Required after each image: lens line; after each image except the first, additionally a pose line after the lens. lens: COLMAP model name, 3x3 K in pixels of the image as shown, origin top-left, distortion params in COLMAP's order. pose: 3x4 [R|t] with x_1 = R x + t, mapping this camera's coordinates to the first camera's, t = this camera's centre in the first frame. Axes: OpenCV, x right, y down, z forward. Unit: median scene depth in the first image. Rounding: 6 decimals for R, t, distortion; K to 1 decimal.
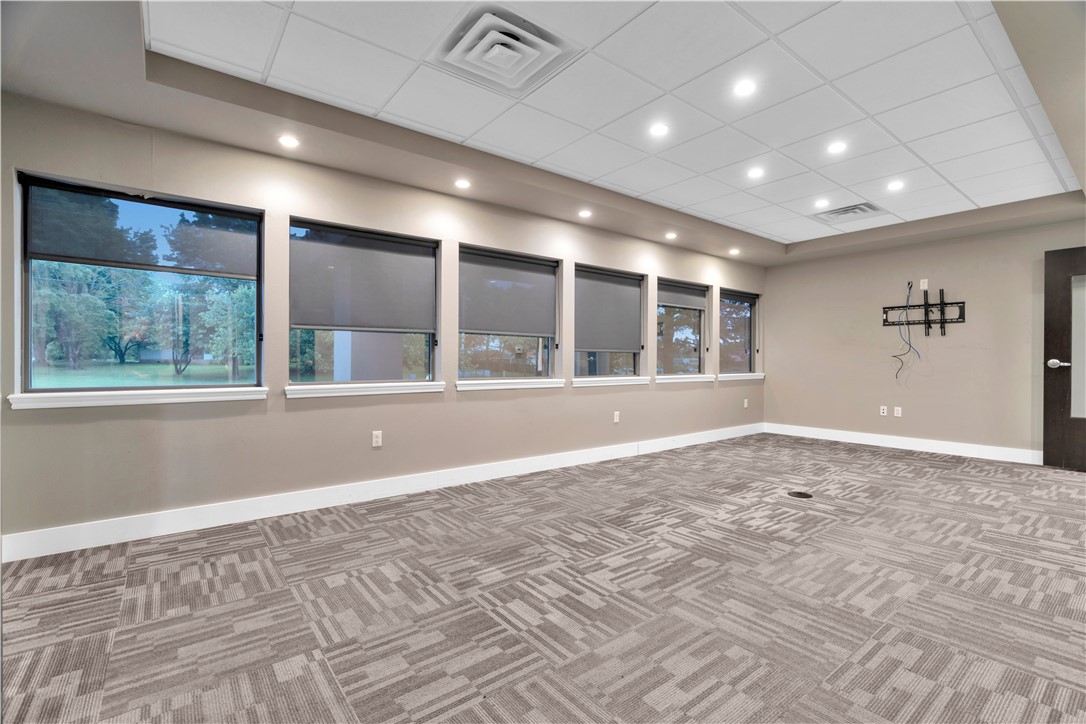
lens RADIAL K [[494.4, 0, 543.3], [0, 494.4, 363.7], [0, 0, 1]] dist [-0.008775, 0.001823]
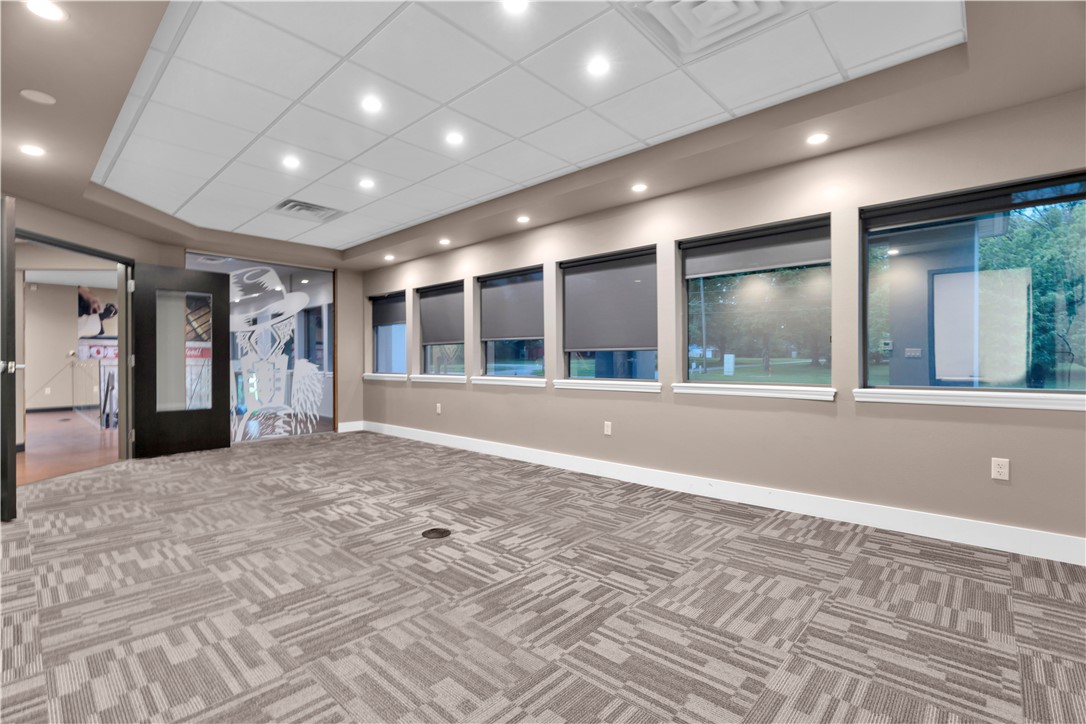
lens RADIAL K [[494.4, 0, 542.3], [0, 494.4, 359.8], [0, 0, 1]] dist [-0.008775, 0.001823]
pose [[0.159216, -0.005532, -0.987228, 1.334552], [-0.004389, 0.999970, -0.006311, -0.004124], [0.987234, 0.005337, 0.159187, 1.050864]]
